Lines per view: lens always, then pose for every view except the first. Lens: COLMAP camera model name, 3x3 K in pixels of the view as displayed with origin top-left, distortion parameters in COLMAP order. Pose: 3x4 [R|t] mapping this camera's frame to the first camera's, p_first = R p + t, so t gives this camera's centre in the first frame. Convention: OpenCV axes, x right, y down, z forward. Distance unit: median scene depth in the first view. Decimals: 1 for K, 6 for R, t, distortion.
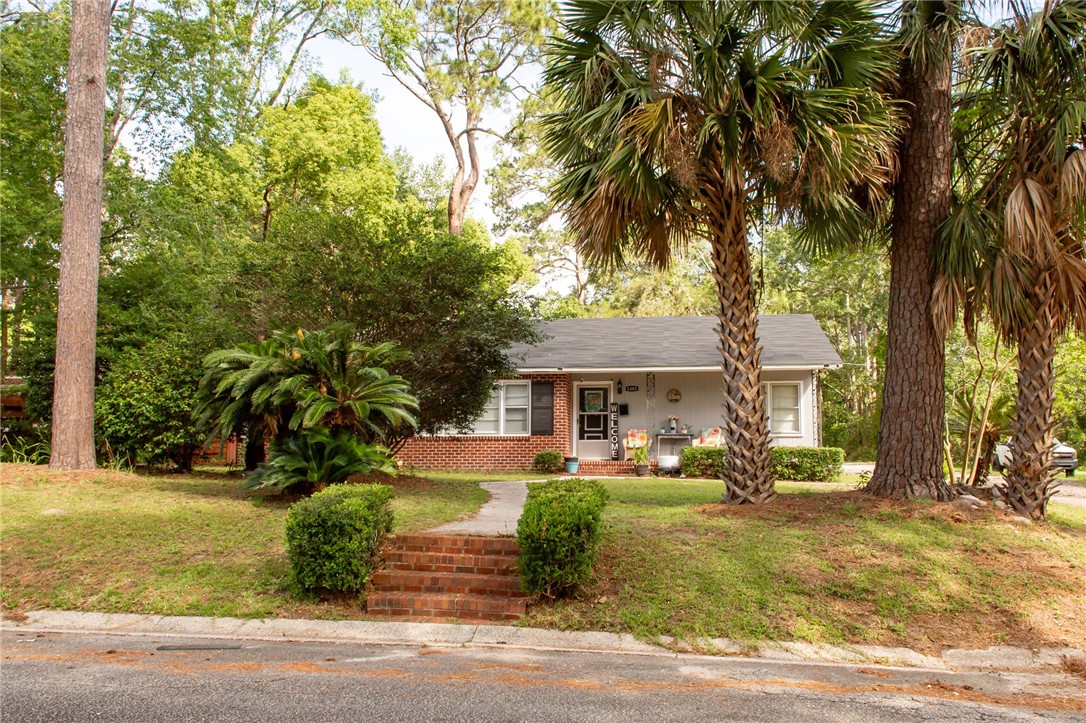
lens RADIAL K [[618.2, 0, 546.9], [0, 618.2, 388.3], [0, 0, 1]] dist [-0.004323, -0.001232]
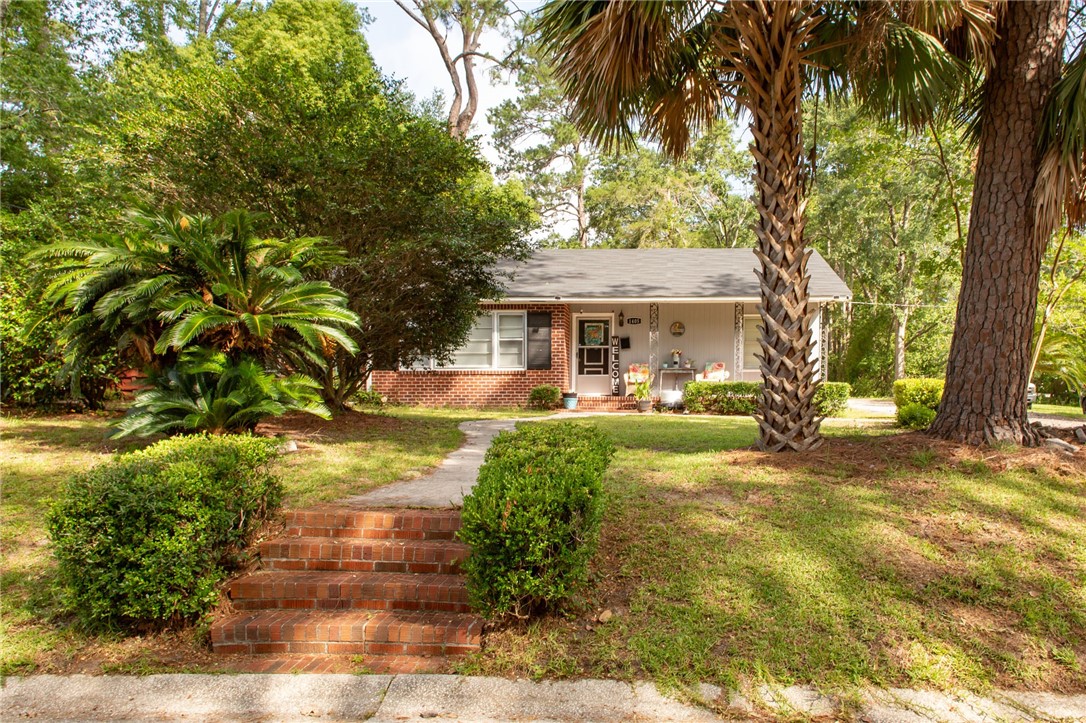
lens RADIAL K [[618.2, 0, 546.9], [0, 618.2, 388.3], [0, 0, 1]] dist [-0.004323, -0.001232]
pose [[0.999998, -0.002203, -0.000325, 0.017734], [0.002225, 0.994618, 0.103589, 0.024915], [0.000095, -0.103590, 0.994620, 0.222121]]
